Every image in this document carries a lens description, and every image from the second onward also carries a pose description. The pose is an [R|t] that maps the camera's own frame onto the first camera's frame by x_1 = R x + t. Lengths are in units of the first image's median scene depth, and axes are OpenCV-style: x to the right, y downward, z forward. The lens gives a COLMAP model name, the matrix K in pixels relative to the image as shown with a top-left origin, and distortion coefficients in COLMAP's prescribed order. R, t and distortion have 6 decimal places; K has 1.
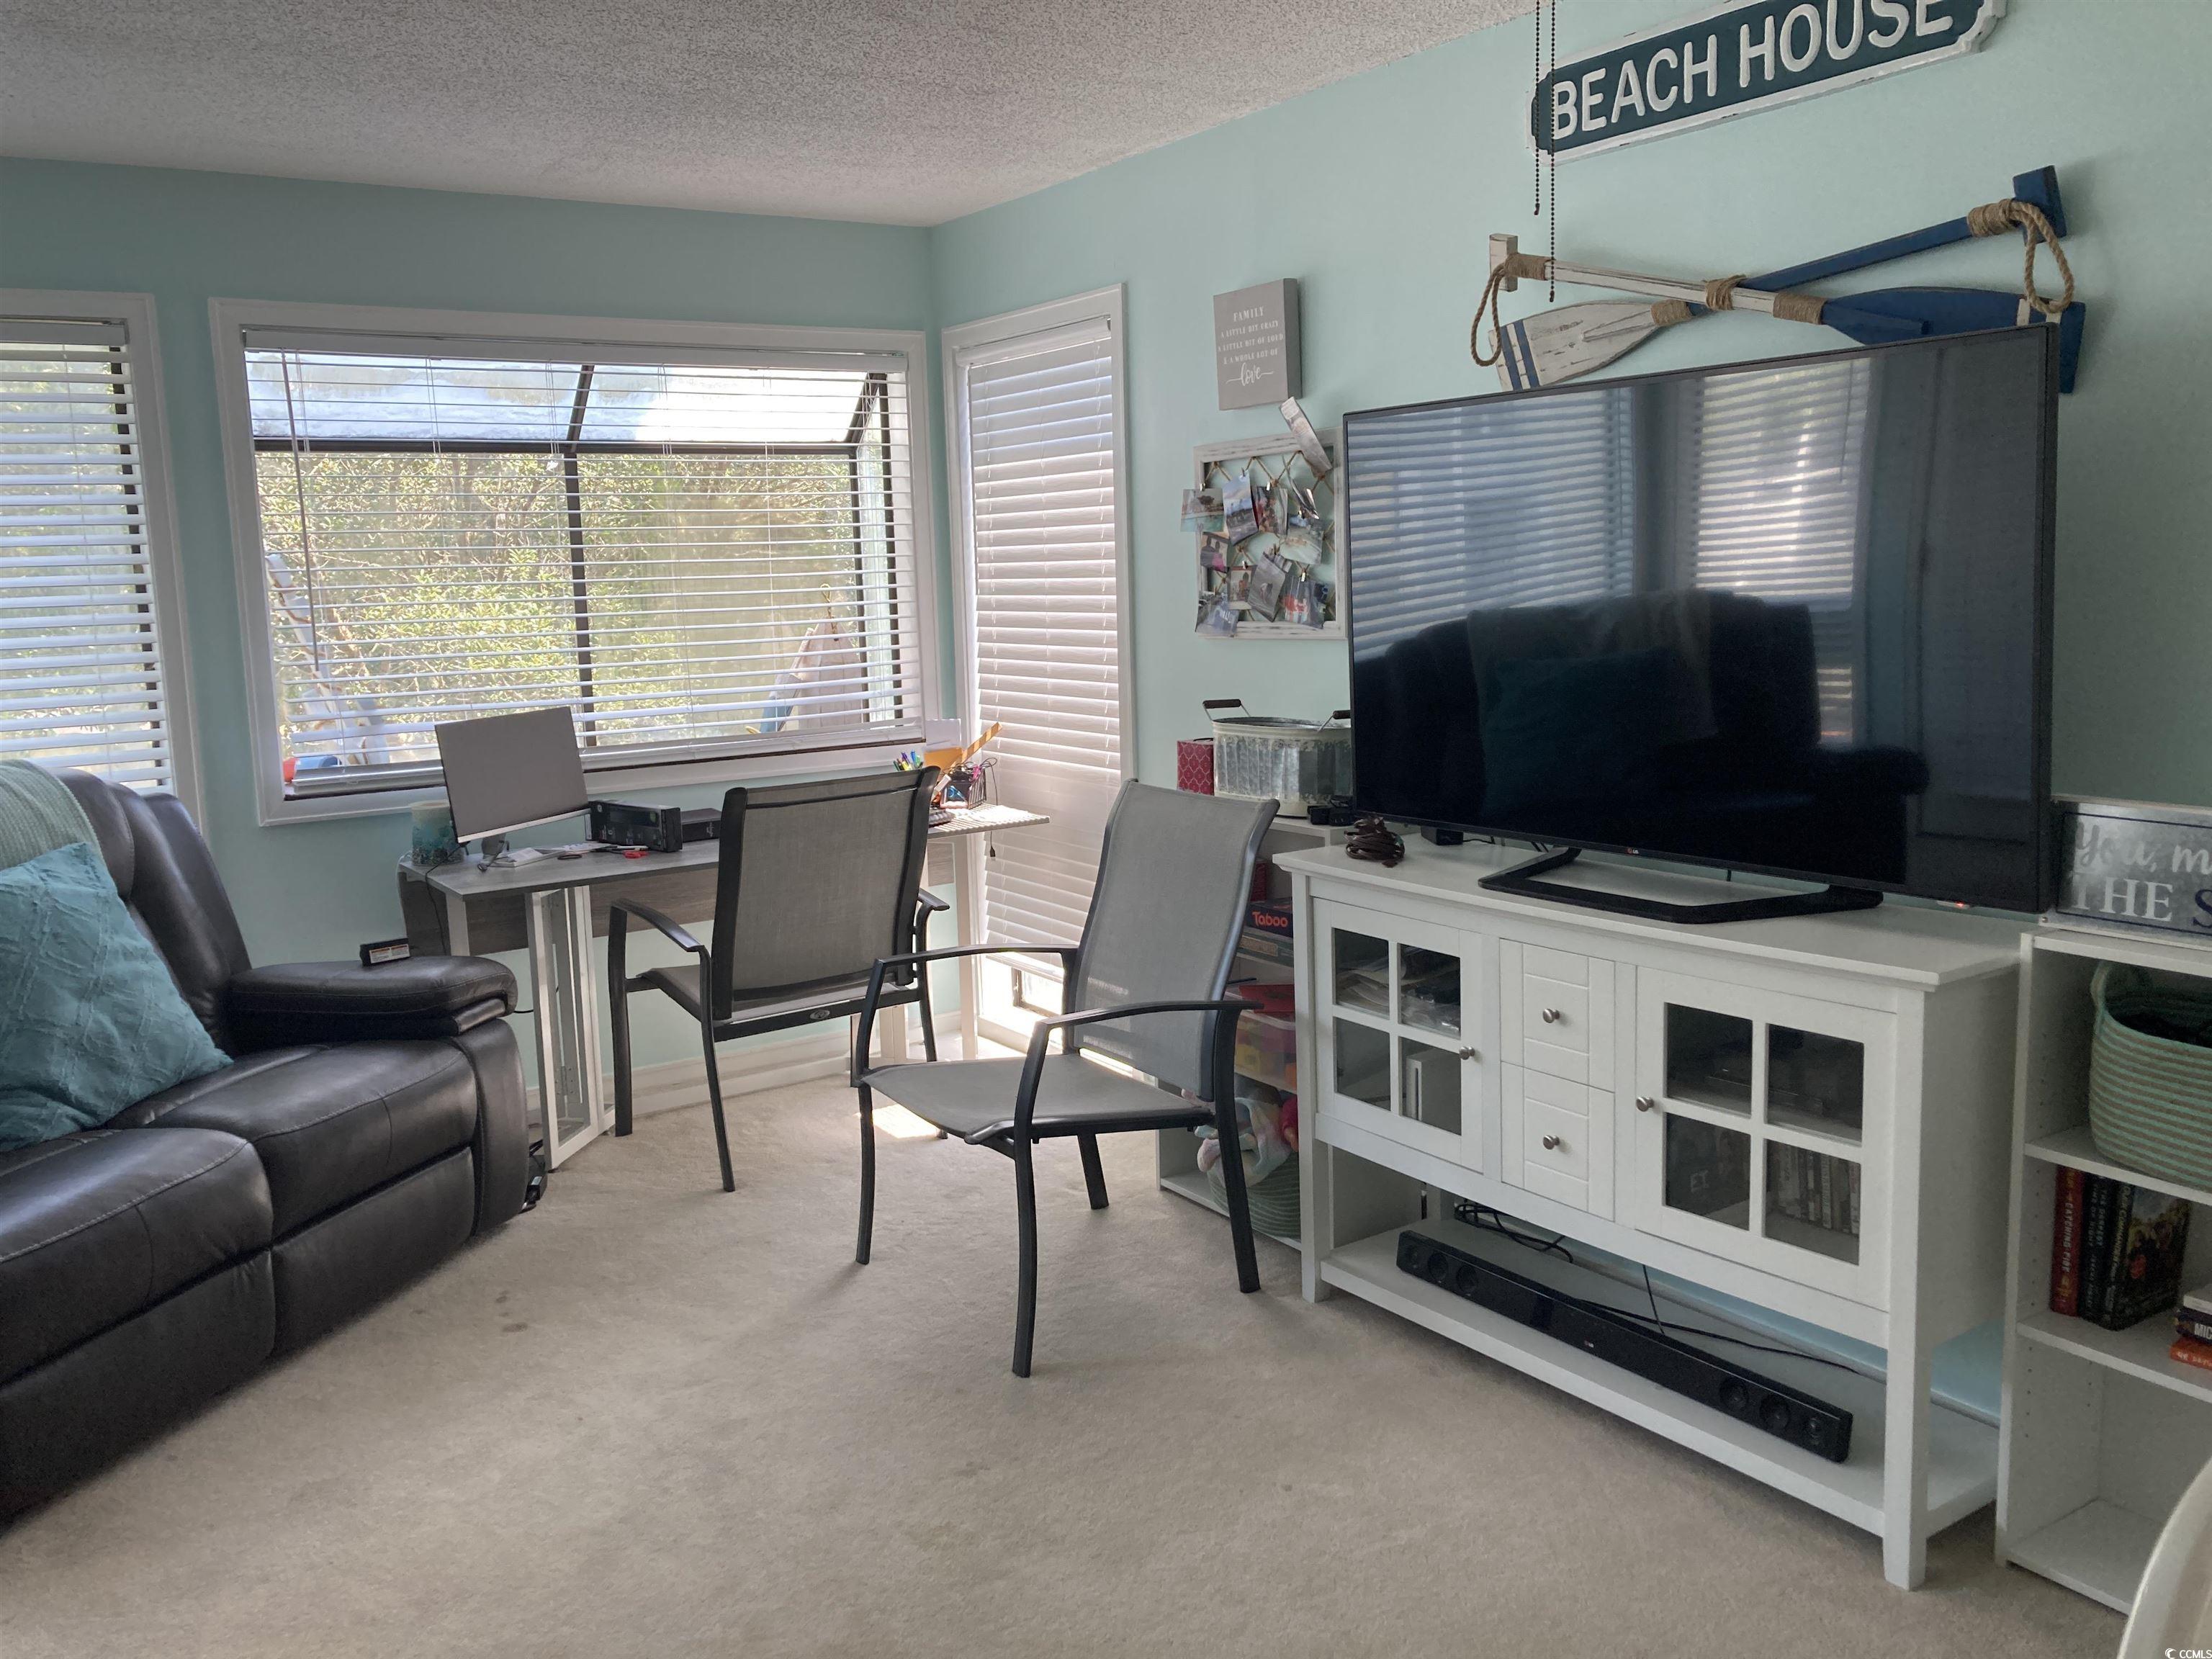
lens RADIAL K [[1786.0, 0, 1088.1], [0, 1786.0, 817.2], [0, 0, 1]] dist [0.027216, -0.019777]
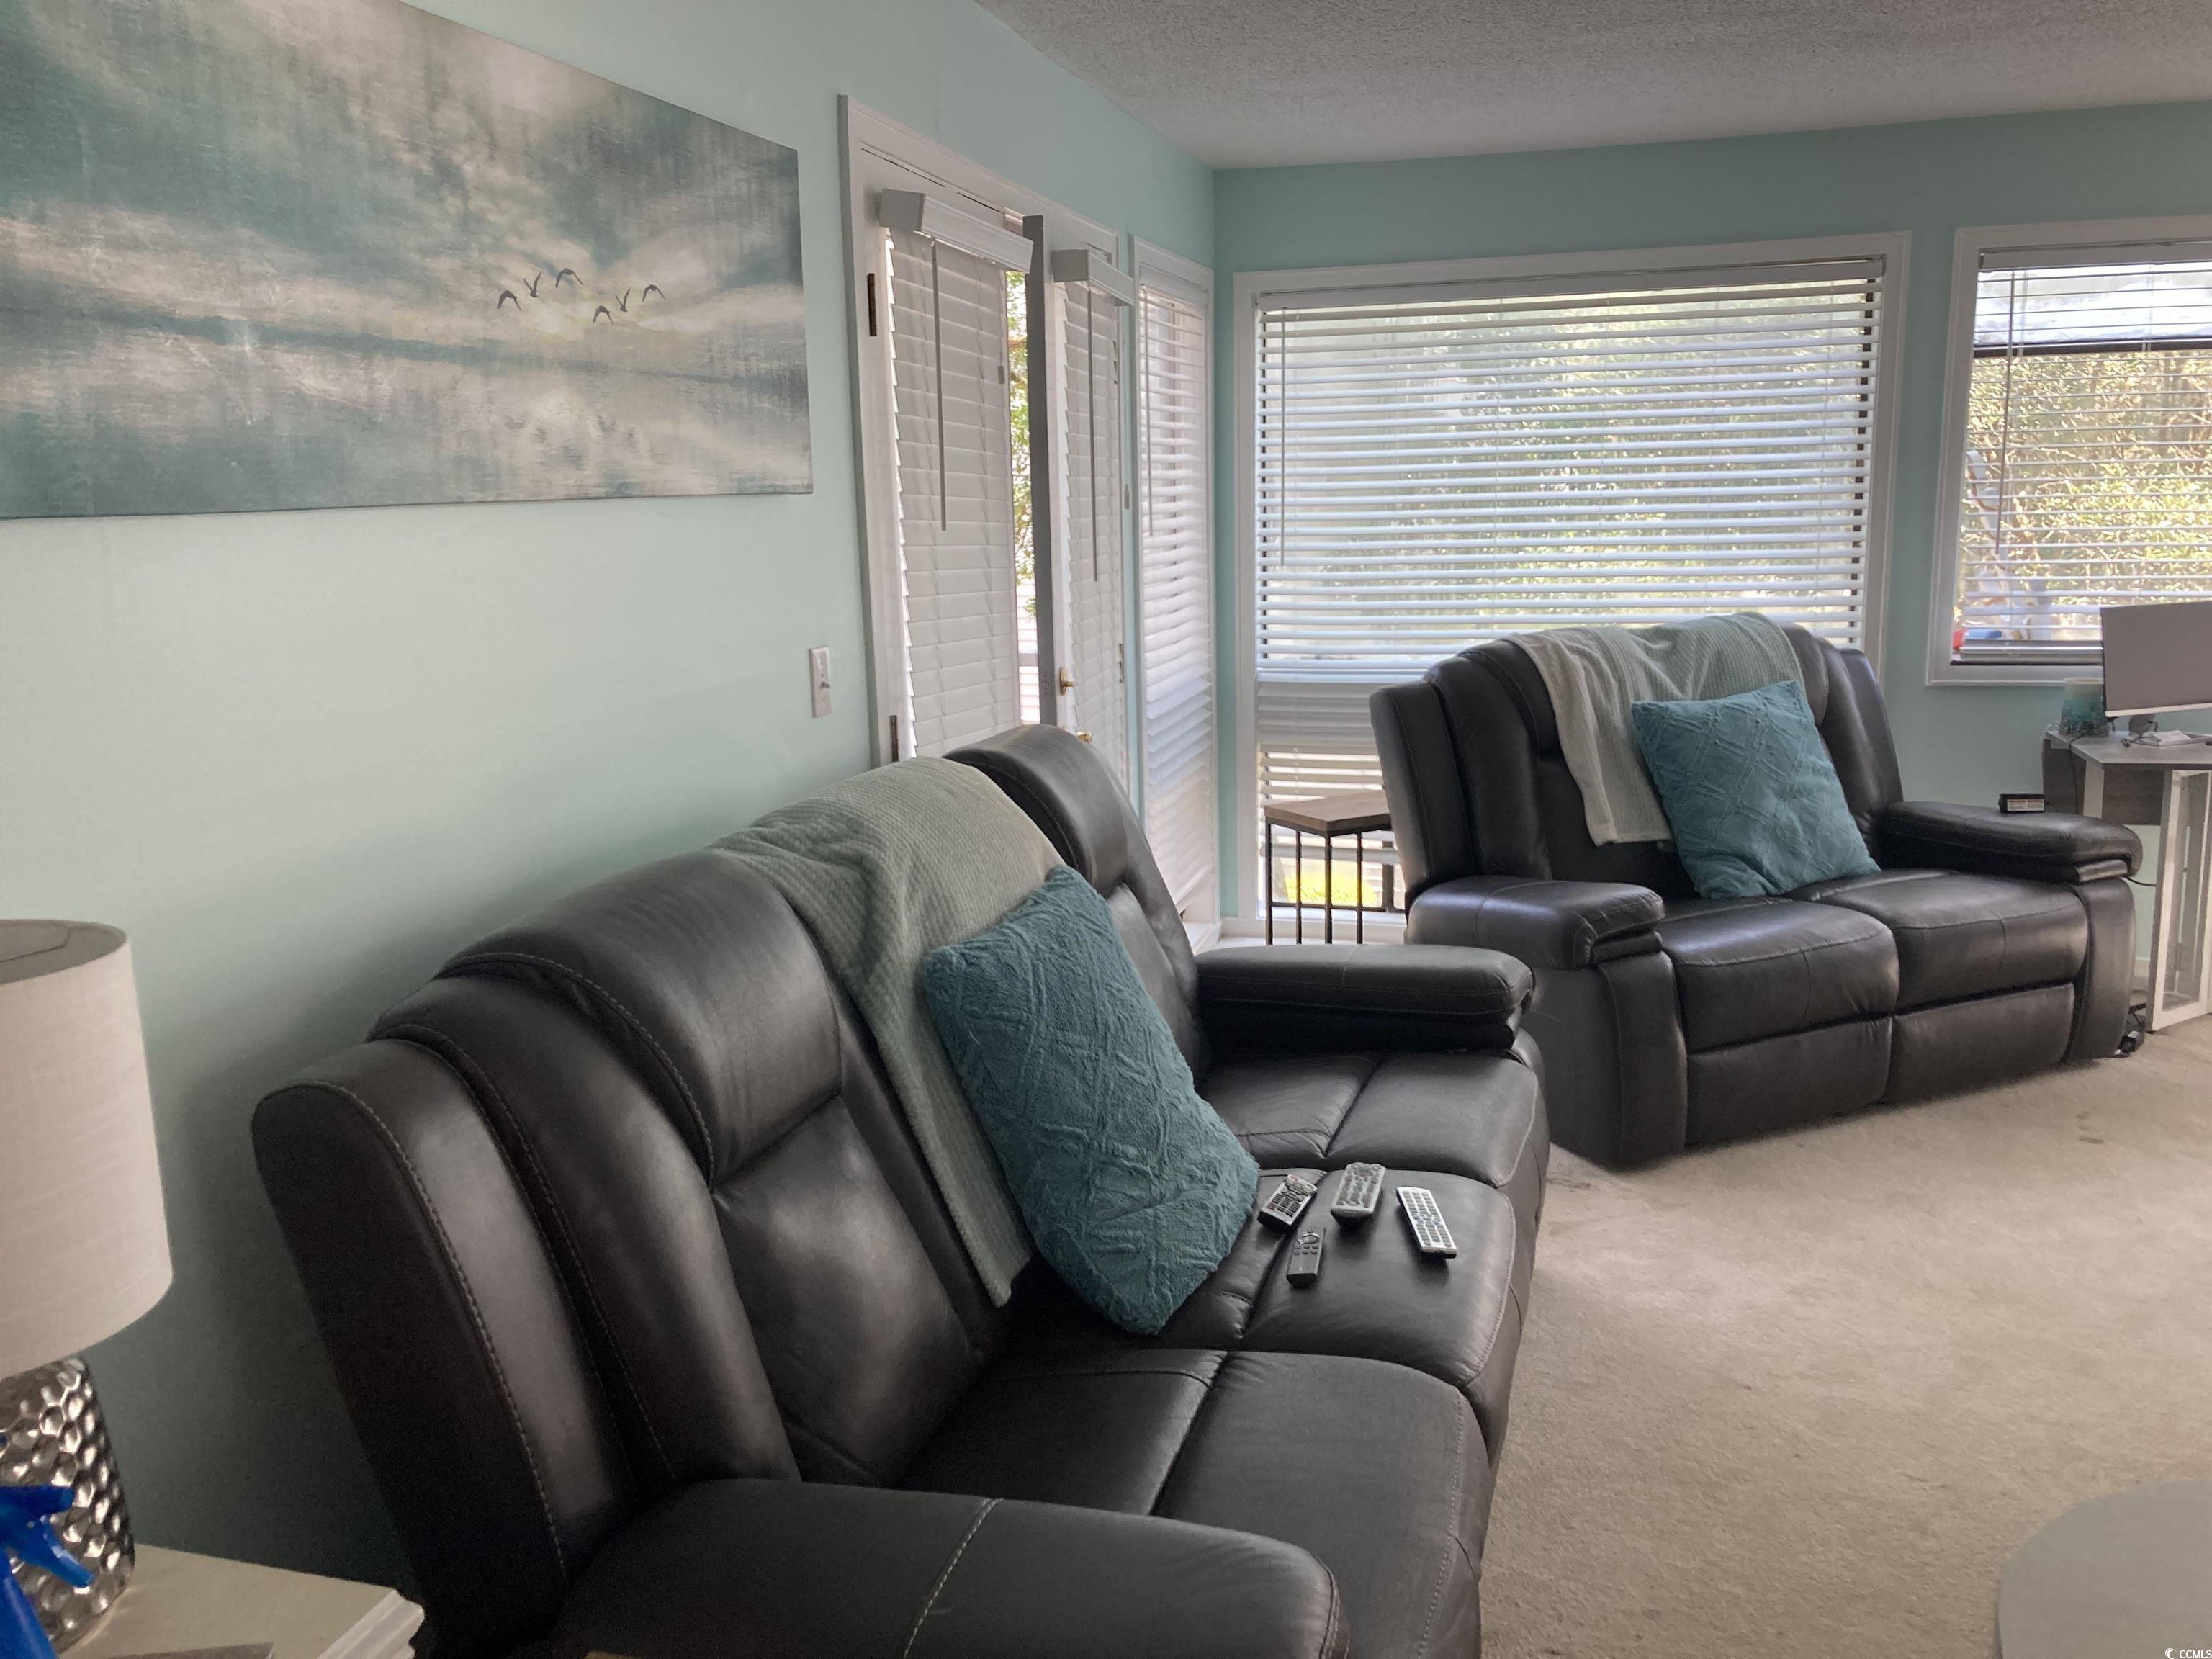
lens RADIAL K [[1786.0, 0, 1111.7], [0, 1786.0, 821.8], [0, 0, 1]] dist [0.027216, -0.019777]
pose [[0.658575, 0.149231, -0.737569, 0.063227], [-0.099840, 0.988802, 0.110916, 0.015865], [0.745862, 0.000592, 0.666100, -0.171409]]
